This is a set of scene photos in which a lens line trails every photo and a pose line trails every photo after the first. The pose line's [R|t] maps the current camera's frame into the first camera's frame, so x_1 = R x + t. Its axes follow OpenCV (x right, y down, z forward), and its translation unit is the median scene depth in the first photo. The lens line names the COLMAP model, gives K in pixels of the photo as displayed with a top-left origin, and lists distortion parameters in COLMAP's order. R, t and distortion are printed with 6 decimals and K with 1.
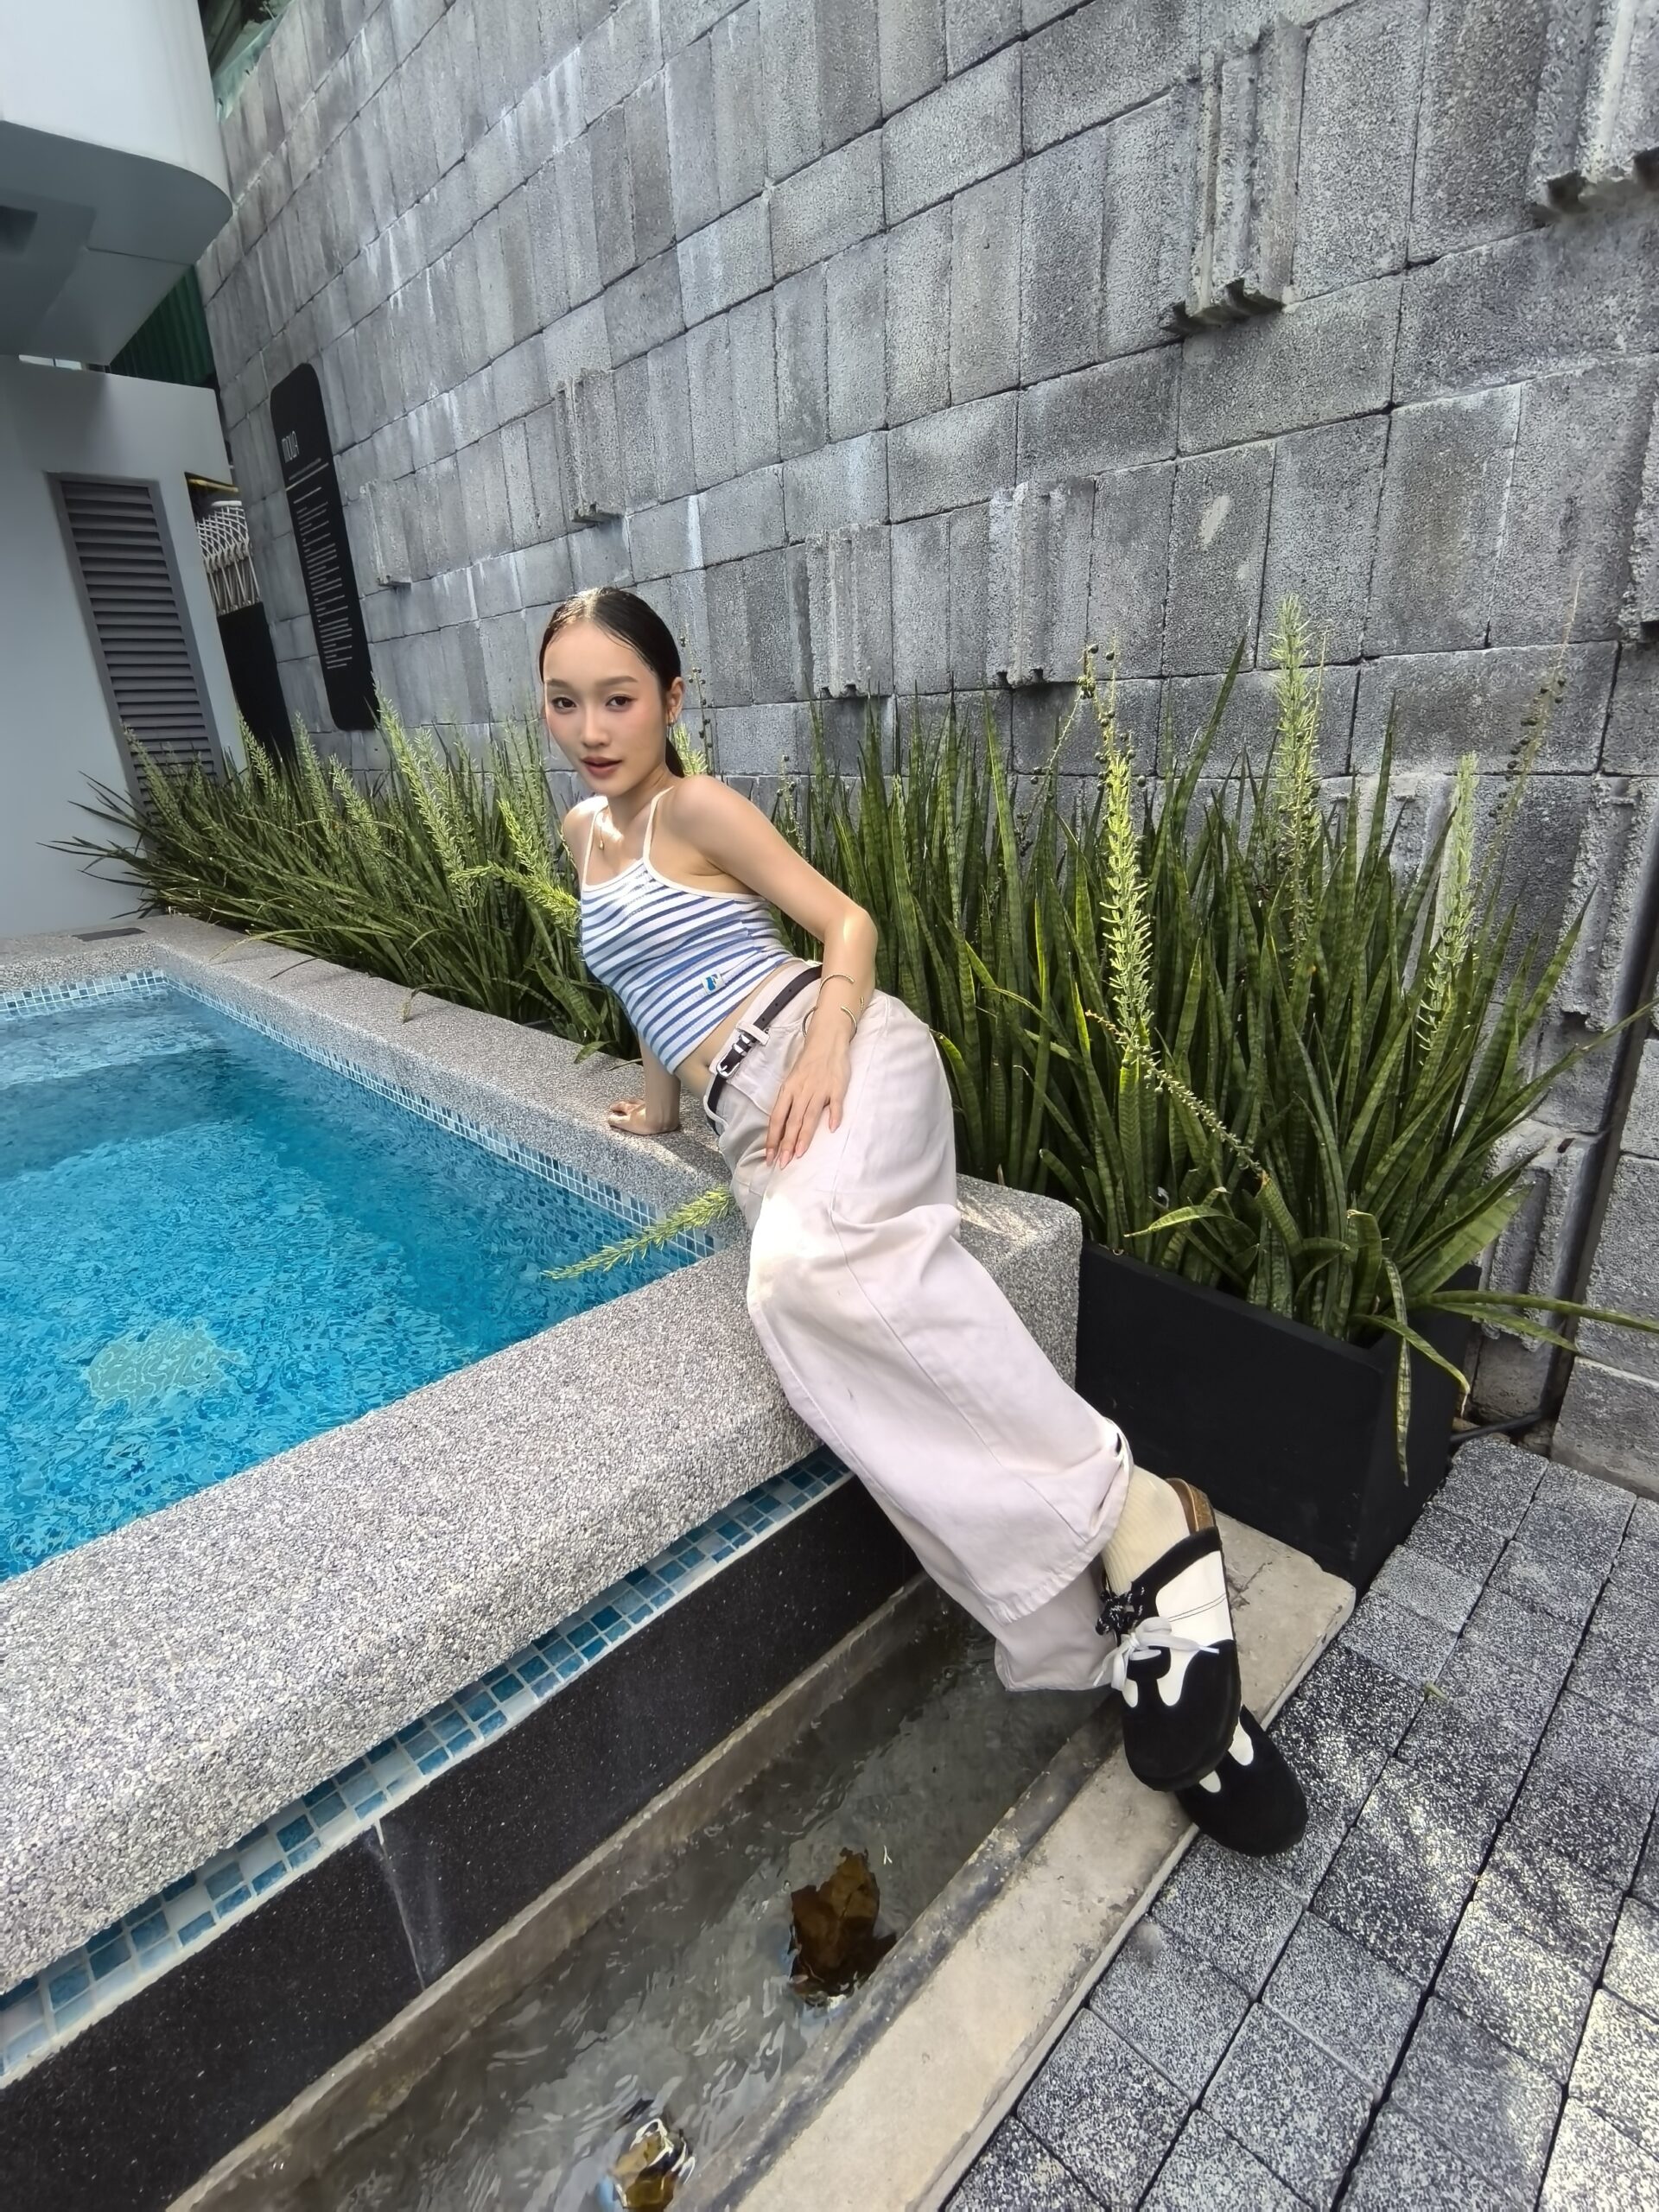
lens RADIAL K [[1079.4, 0, 779.4], [0, 1079.4, 1140.8], [0, 0, 1]] dist [0.001667, -0.014007]
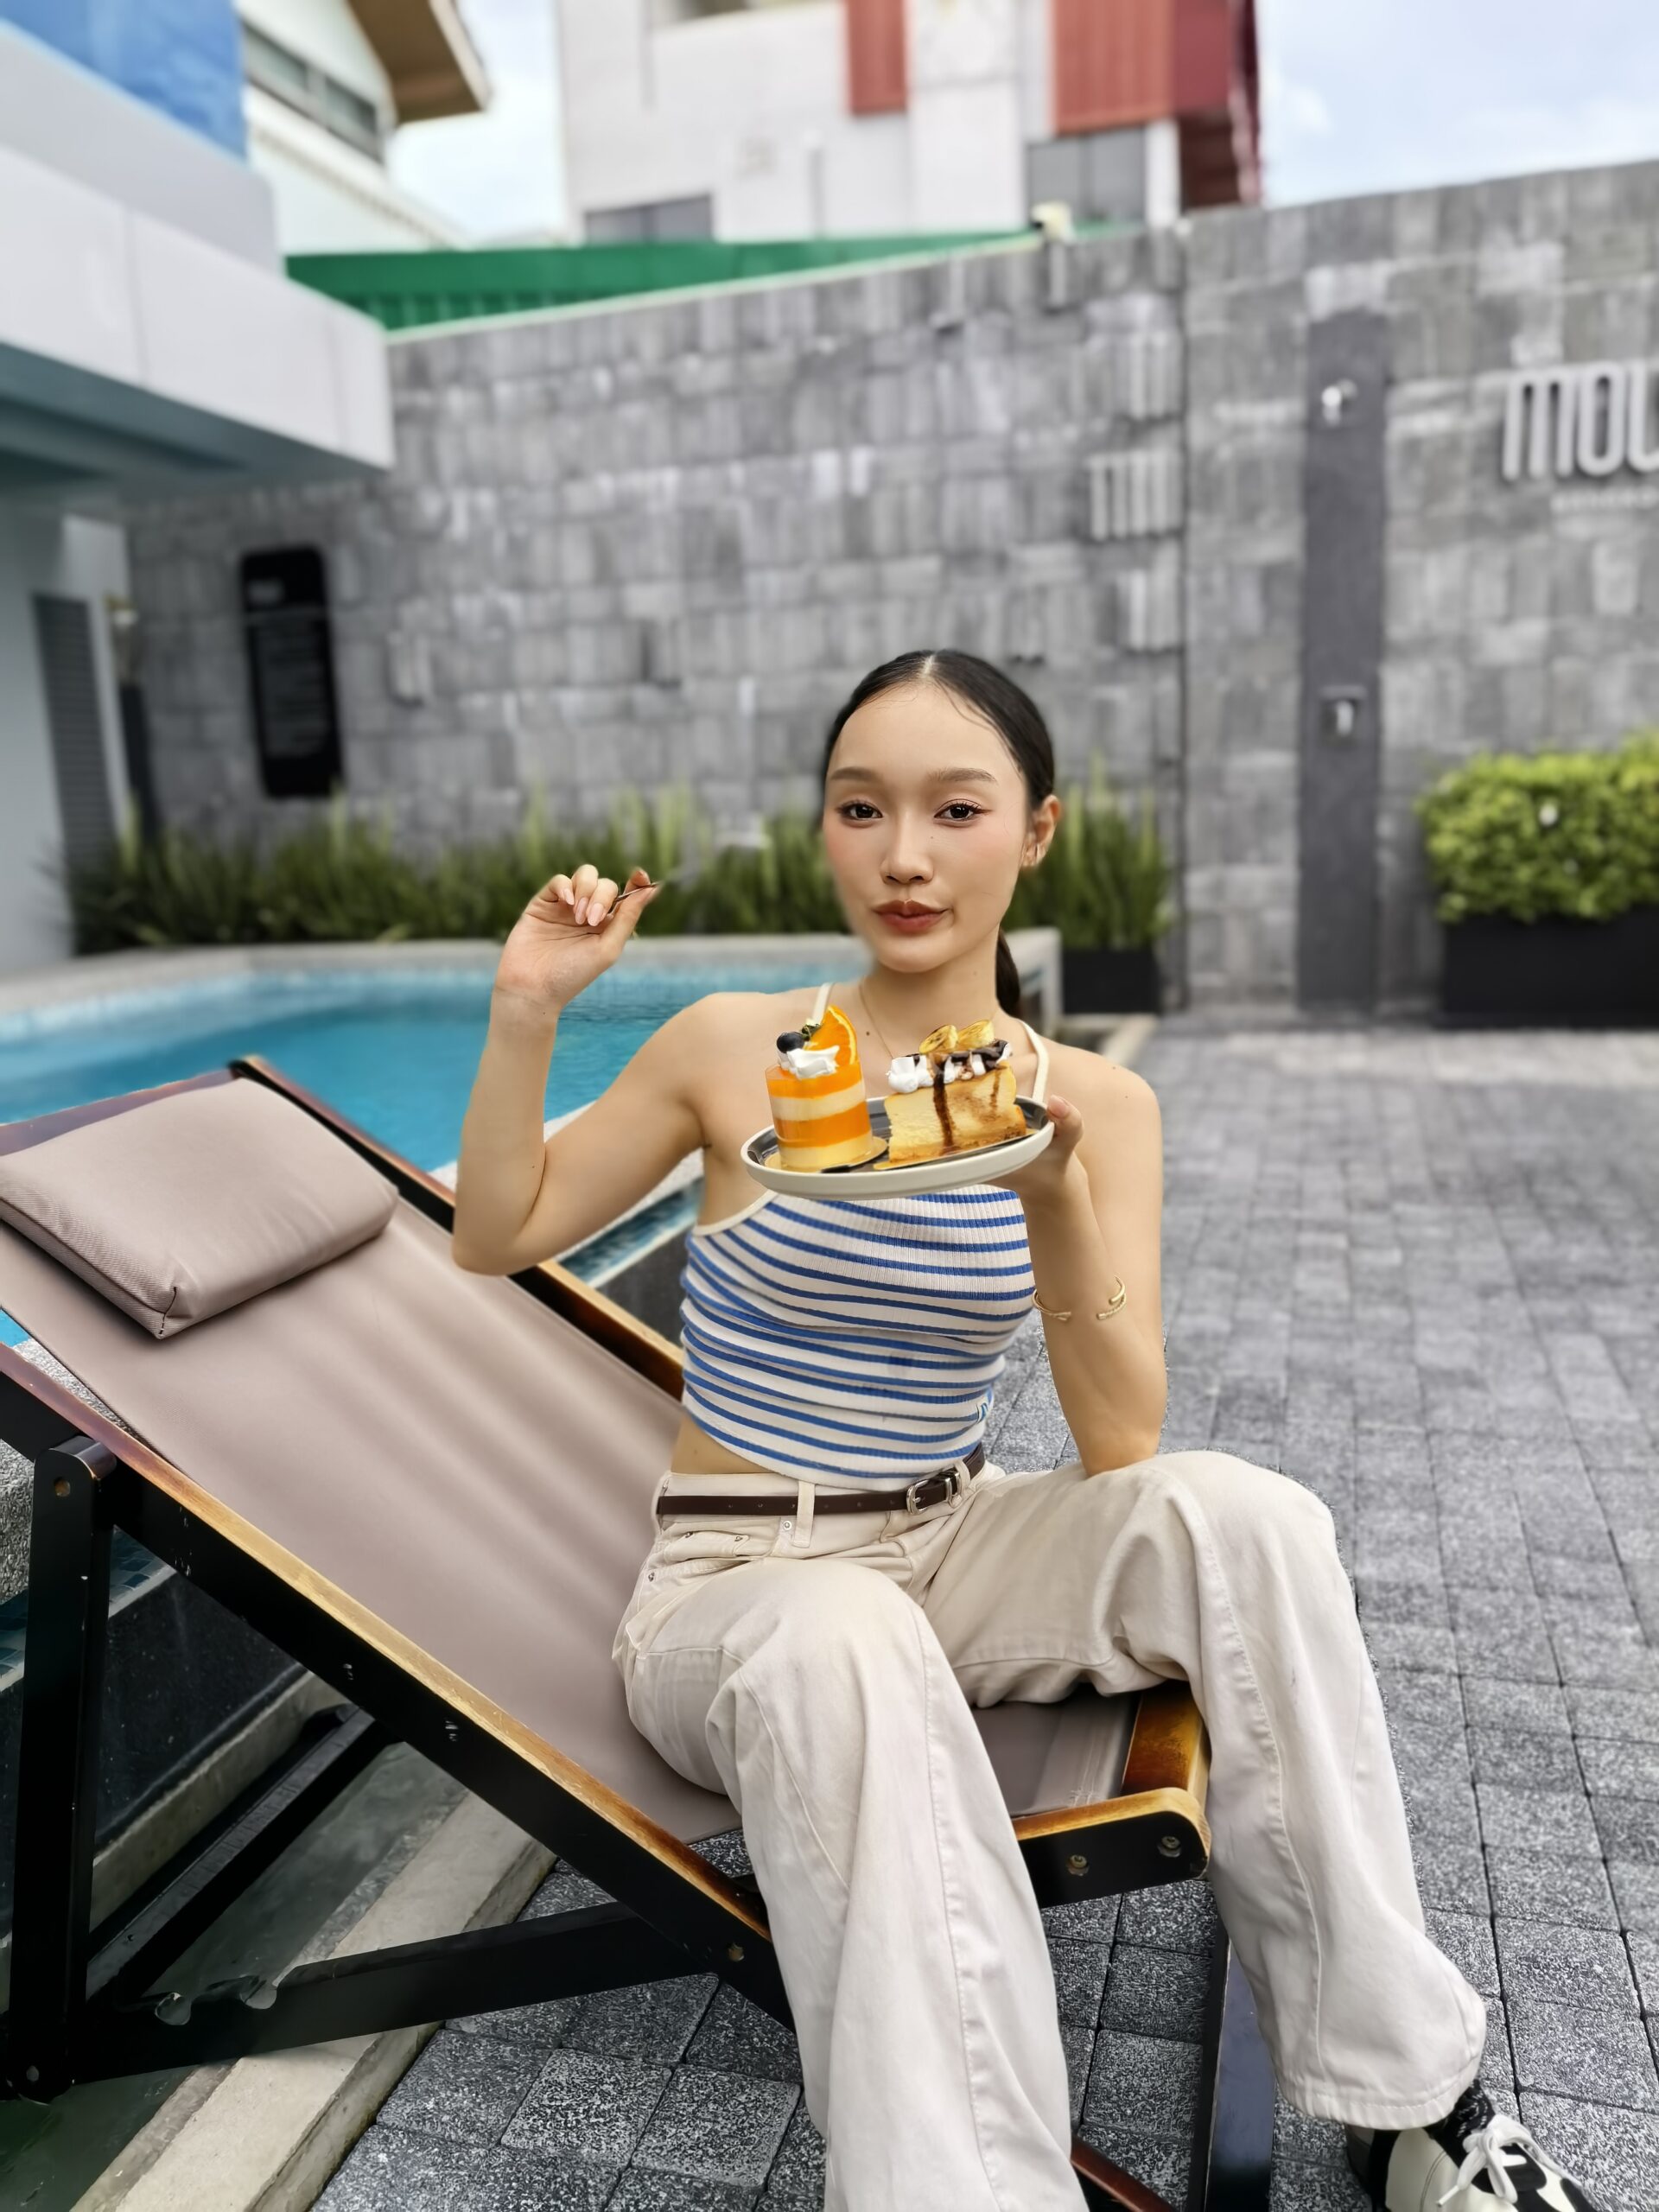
lens RADIAL K [[1601.4, 0, 845.1], [0, 1601.4, 1105.2], [0, 0, 1]] dist [-0.008567, -0.000678]
pose [[0.878296, -0.084467, 0.470598, -2.310576], [0.175651, 0.972446, -0.153280, 1.077790], [-0.444684, 0.217286, 0.868932, -2.455214]]
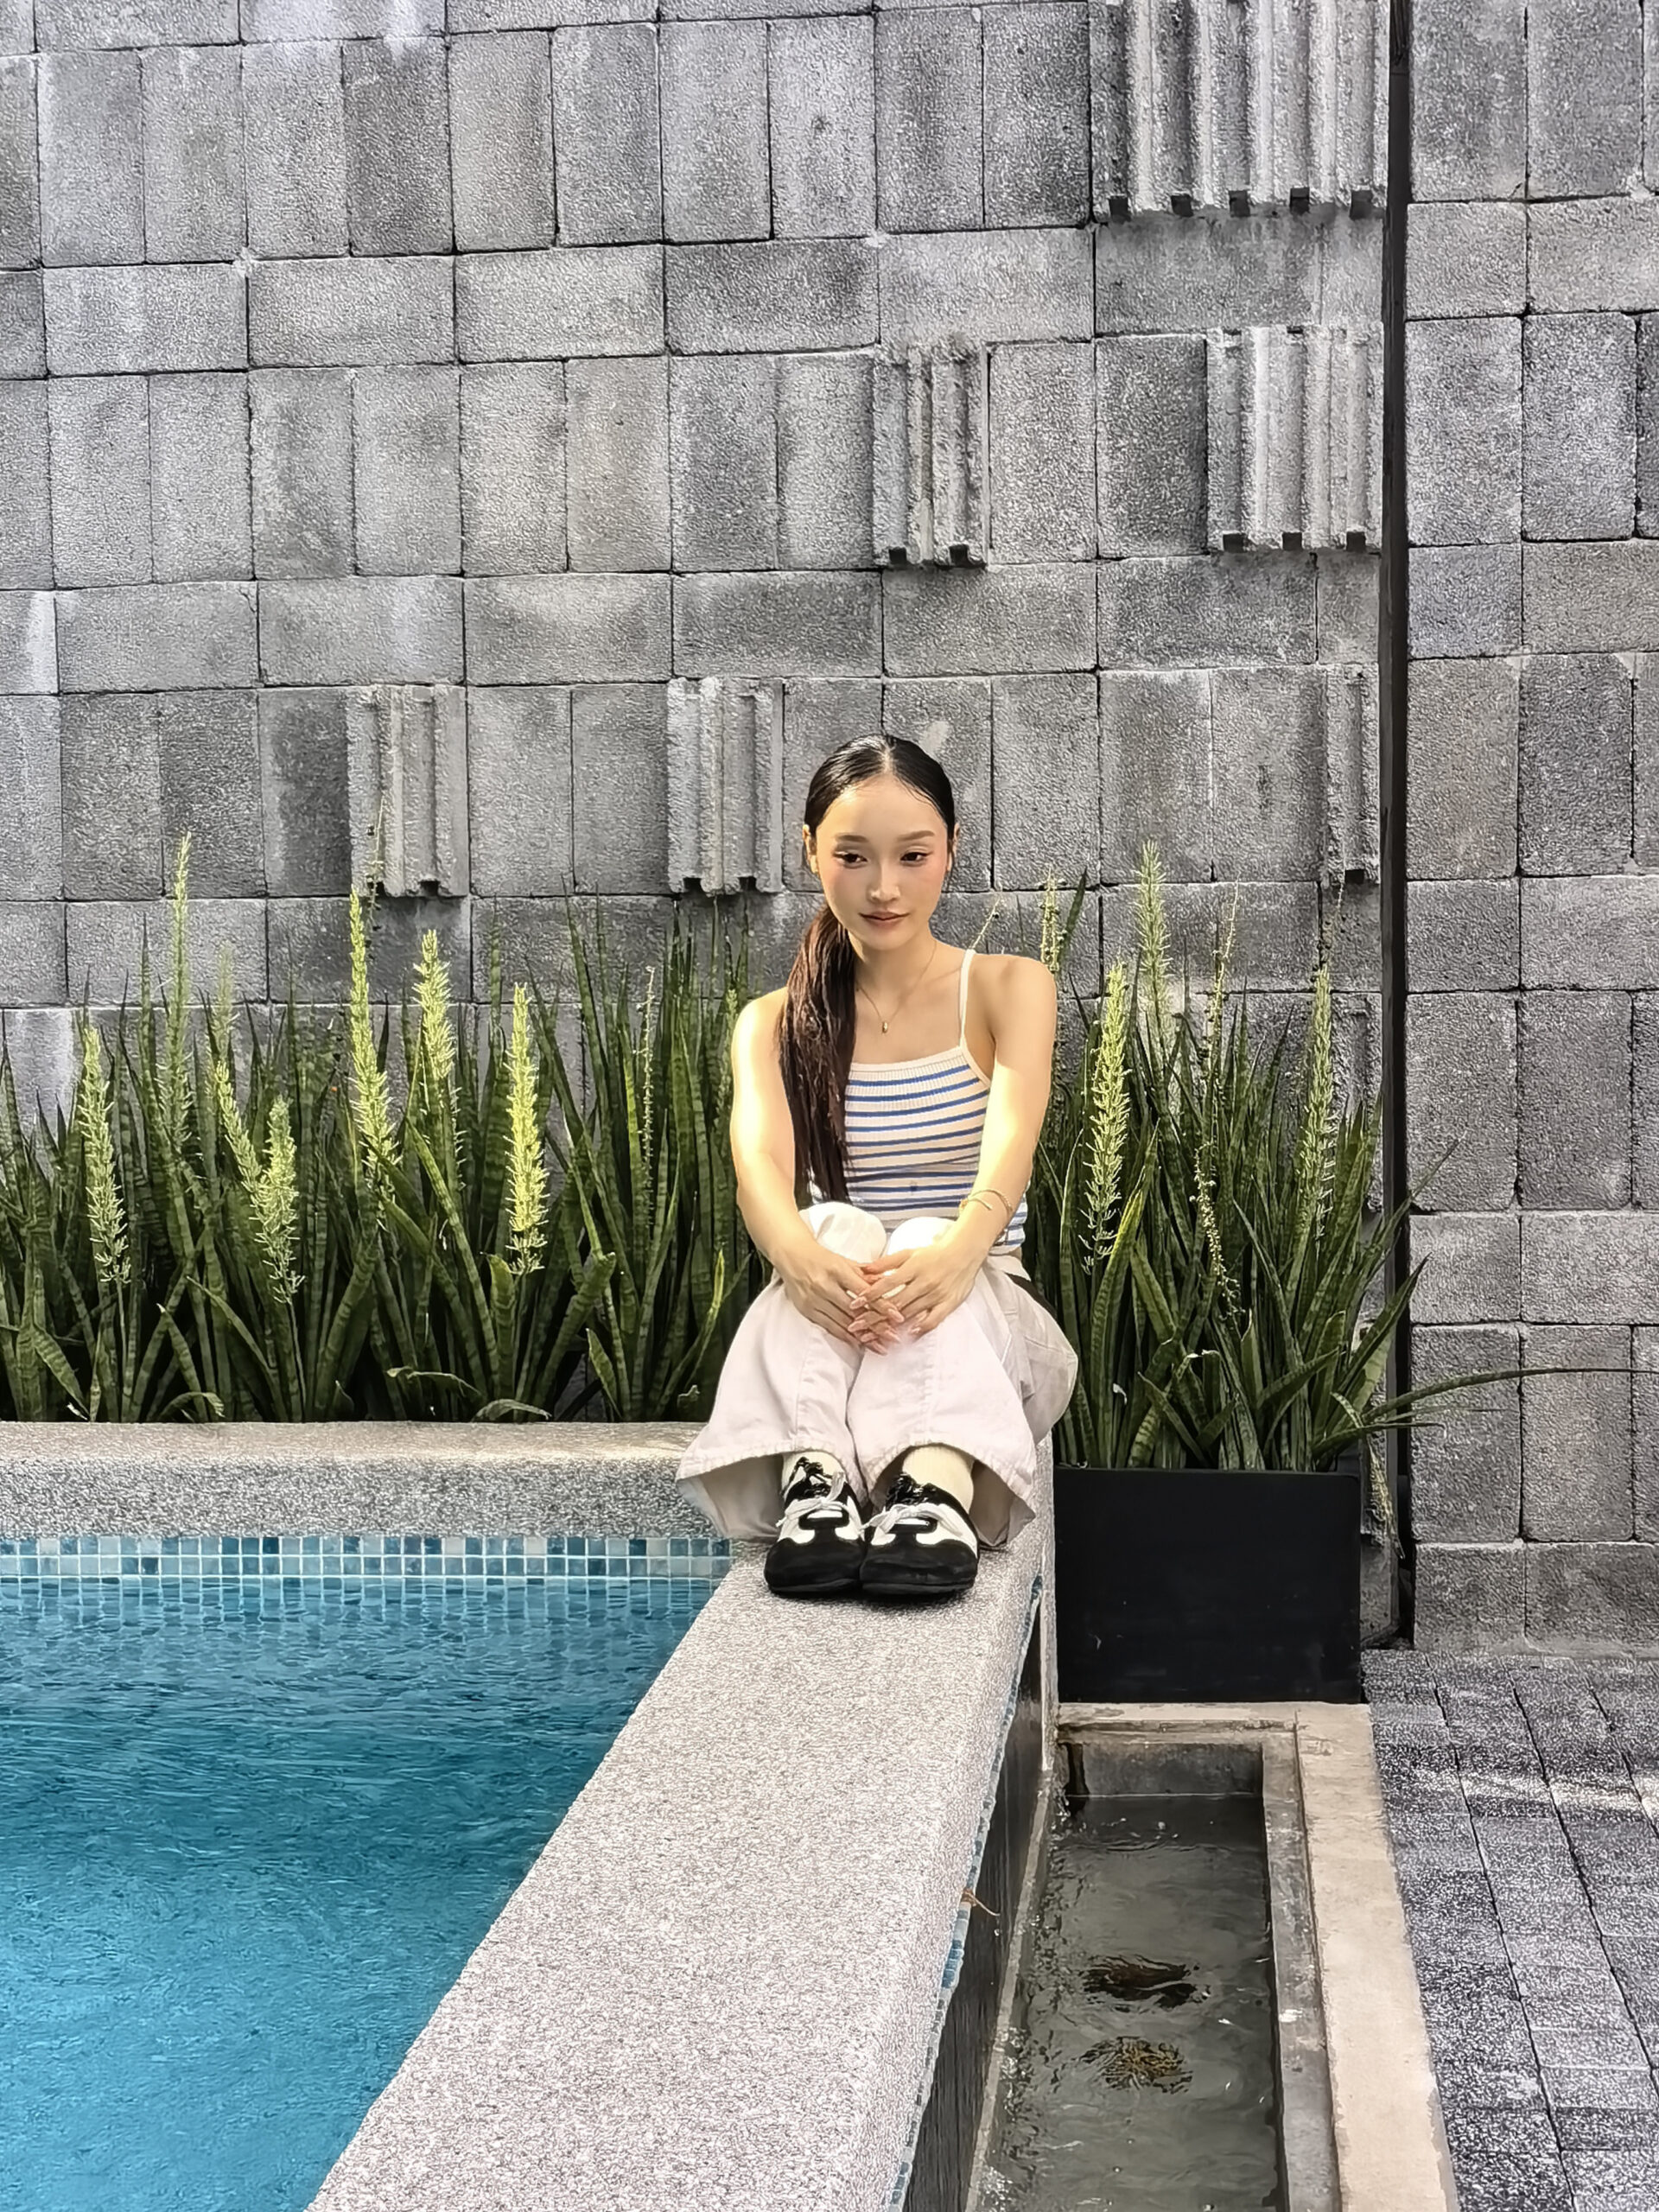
lens RADIAL K [[3218.3, 0, 828.9], [0, 3218.3, 1098.2], [0, 0, 1]] dist [0.014192, 0.000000]
pose [[0.776137, -0.010310, 0.630480, -1.579728], [0.205731, 0.949292, -0.237737, 0.411205], [-0.596059, 0.314226, 0.738902, -1.026601]]
